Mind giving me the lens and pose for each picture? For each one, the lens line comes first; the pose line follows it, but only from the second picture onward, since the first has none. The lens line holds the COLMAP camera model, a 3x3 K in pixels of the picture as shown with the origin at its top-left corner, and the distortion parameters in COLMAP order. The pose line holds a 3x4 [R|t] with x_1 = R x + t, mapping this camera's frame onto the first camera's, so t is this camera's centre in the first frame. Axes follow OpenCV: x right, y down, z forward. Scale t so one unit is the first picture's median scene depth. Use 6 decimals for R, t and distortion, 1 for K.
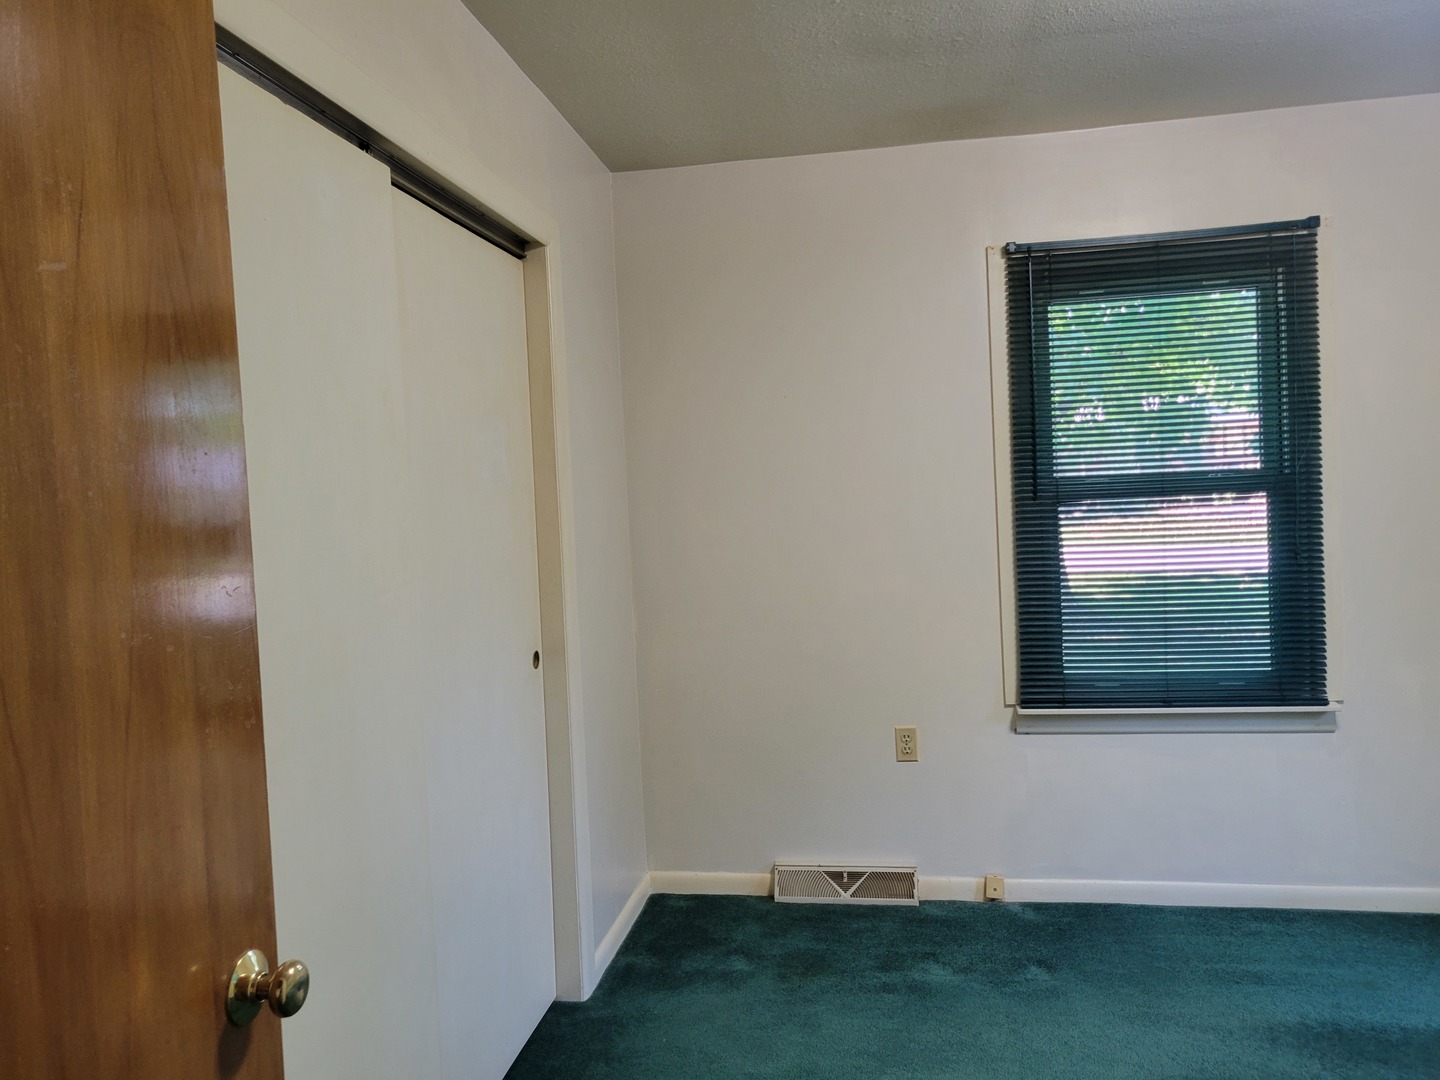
lens RADIAL K [[1070.0, 0, 717.3], [0, 1070.0, 533.9], [0, 0, 1]] dist [0.048698, -0.022974]
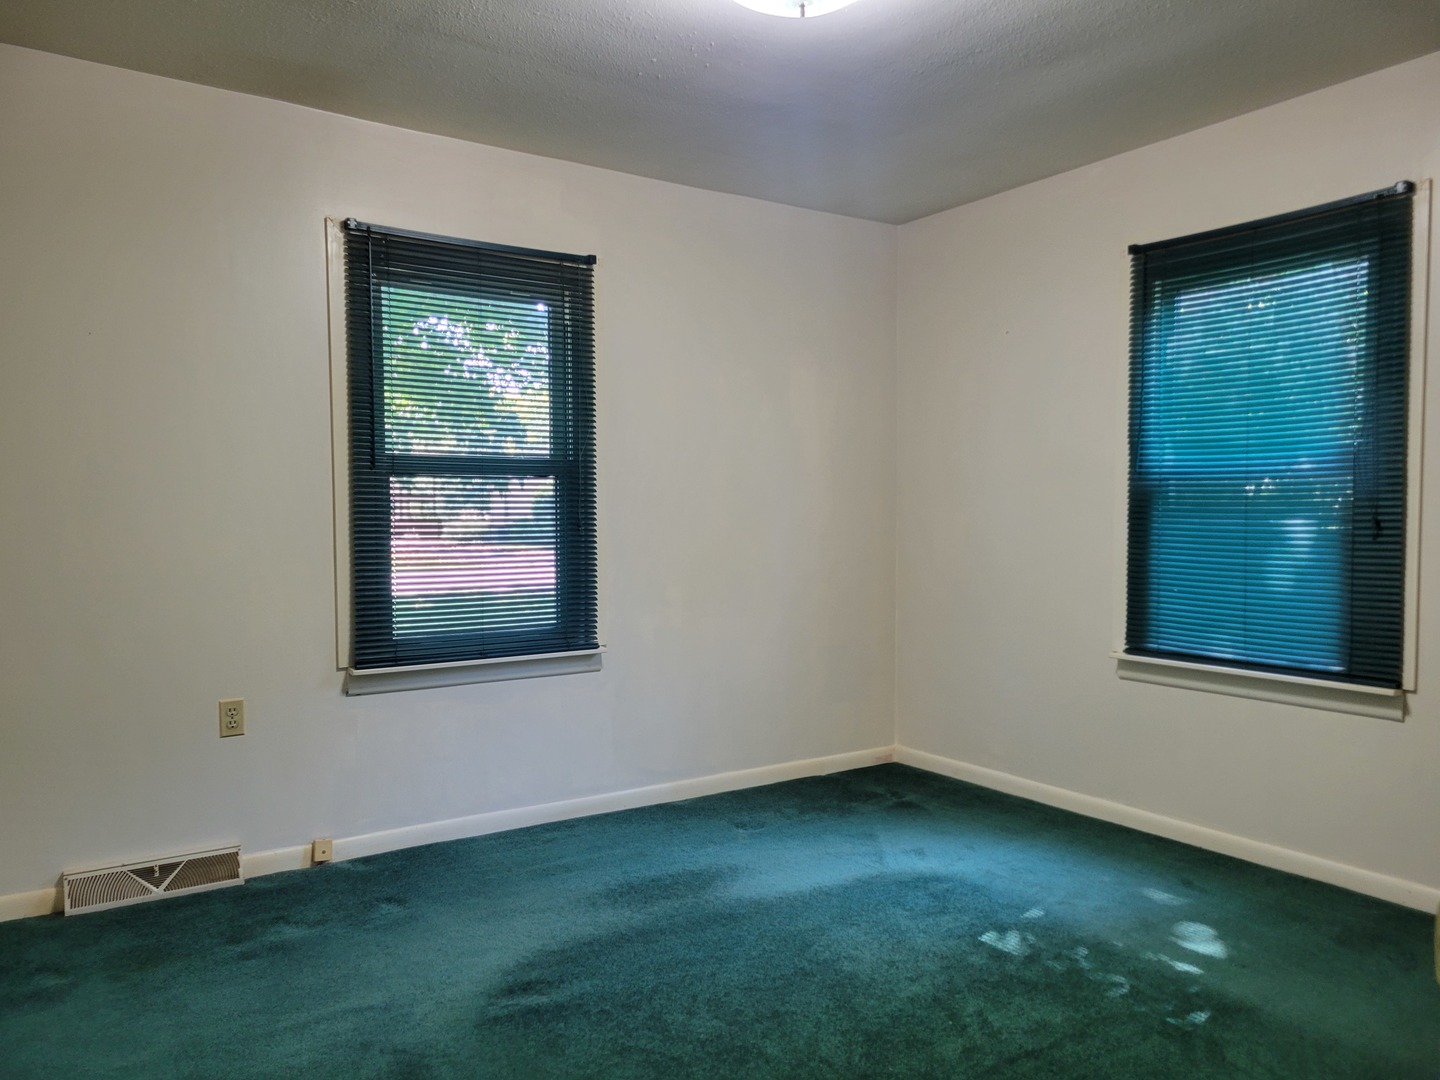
lens RADIAL K [[1070.0, 0, 721.1], [0, 1070.0, 540.0], [0, 0, 1]] dist [0.048698, -0.022974]
pose [[0.732821, 0.022508, 0.680049, -0.165286], [-0.005198, 0.999609, -0.027484, 0.064703], [-0.680402, 0.016606, 0.732651, 0.002943]]
